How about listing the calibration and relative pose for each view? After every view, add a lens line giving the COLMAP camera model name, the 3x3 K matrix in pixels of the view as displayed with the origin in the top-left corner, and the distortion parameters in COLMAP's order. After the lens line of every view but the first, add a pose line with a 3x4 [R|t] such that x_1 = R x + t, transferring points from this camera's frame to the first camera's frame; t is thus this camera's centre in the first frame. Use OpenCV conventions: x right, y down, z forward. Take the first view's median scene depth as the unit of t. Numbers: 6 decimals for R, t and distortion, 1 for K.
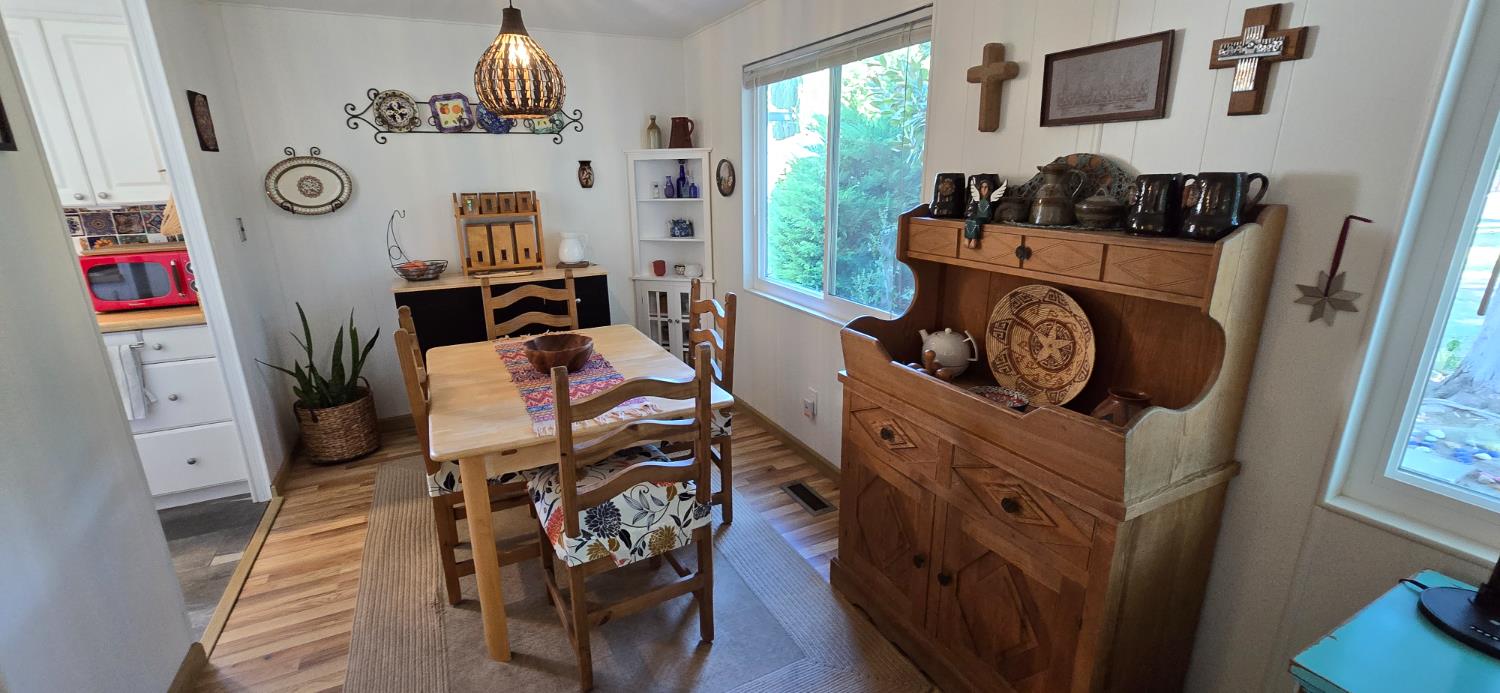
lens RADIAL K [[614.3, 0, 750.0], [0, 614.3, 346.5], [0, 0, 1]] dist [-0.005487, 0.000199]
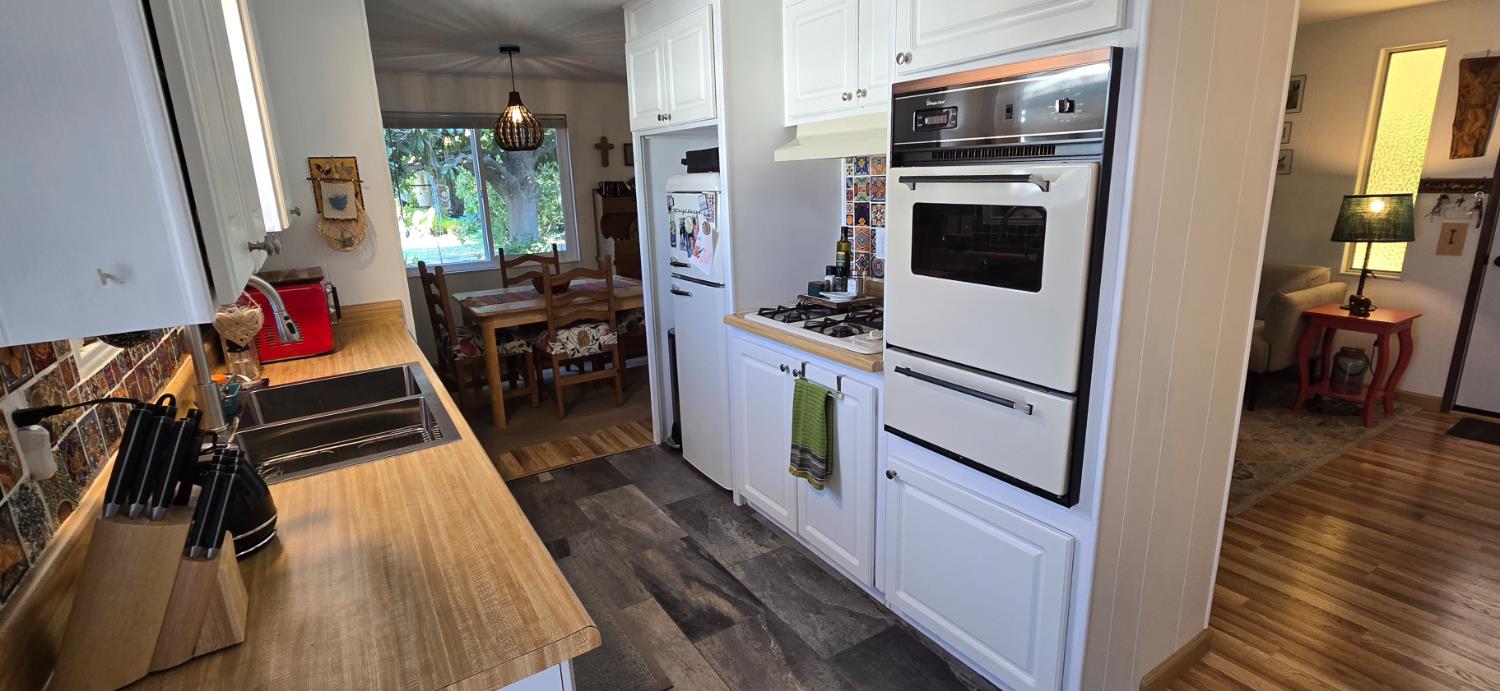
lens RADIAL K [[682.6, 0, 750.0], [0, 682.6, 345.5], [0, 0, 1]] dist [-0.000857, 0.000579]
pose [[-0.074344, -0.228734, 0.970646, -1.645588], [0.307497, 0.920654, 0.240505, -0.088041], [-0.948640, 0.316351, 0.001890, 0.370711]]
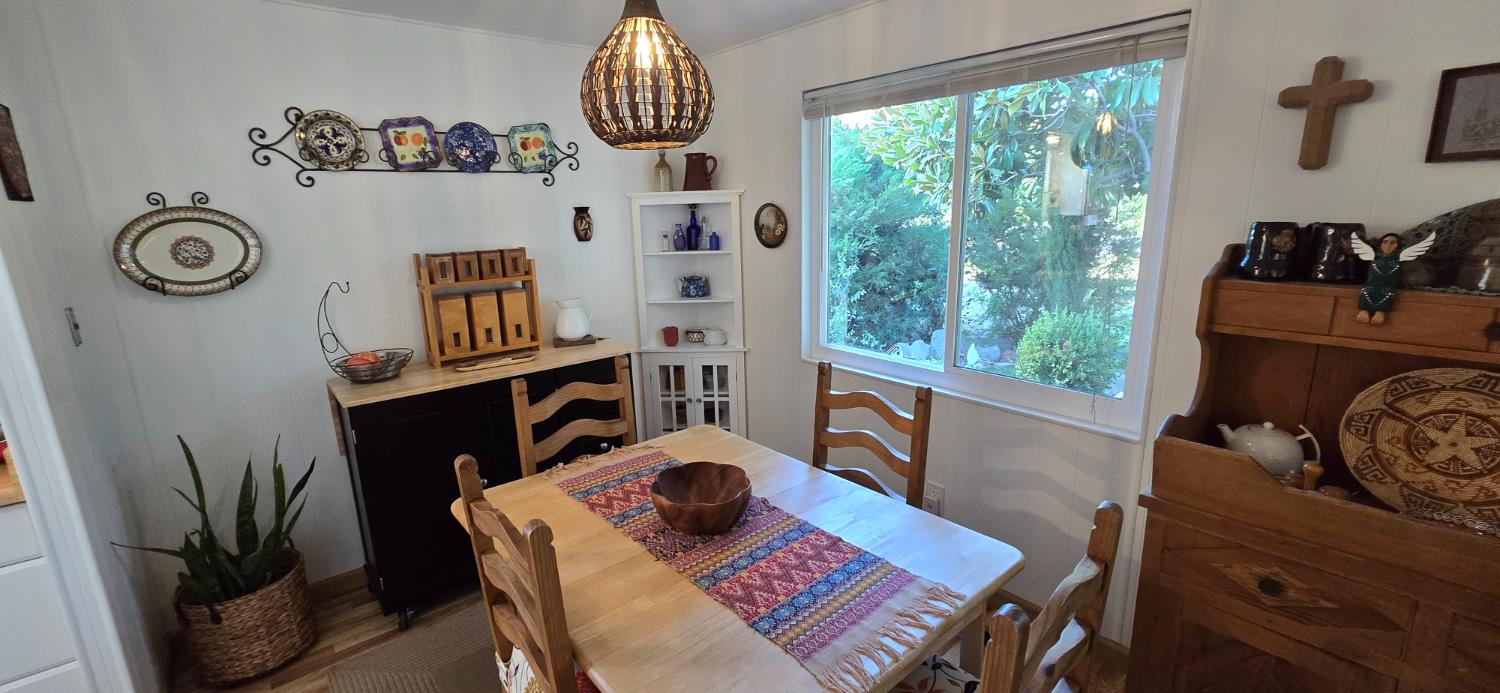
lens RADIAL K [[614.3, 0, 750.0], [0, 614.3, 346.5], [0, 0, 1]] dist [-0.005487, 0.000199]
pose [[0.973175, -0.062219, 0.221493, -0.288152], [0.075488, 0.995793, -0.051948, -0.081929], [-0.217329, 0.067274, 0.973777, 0.243266]]
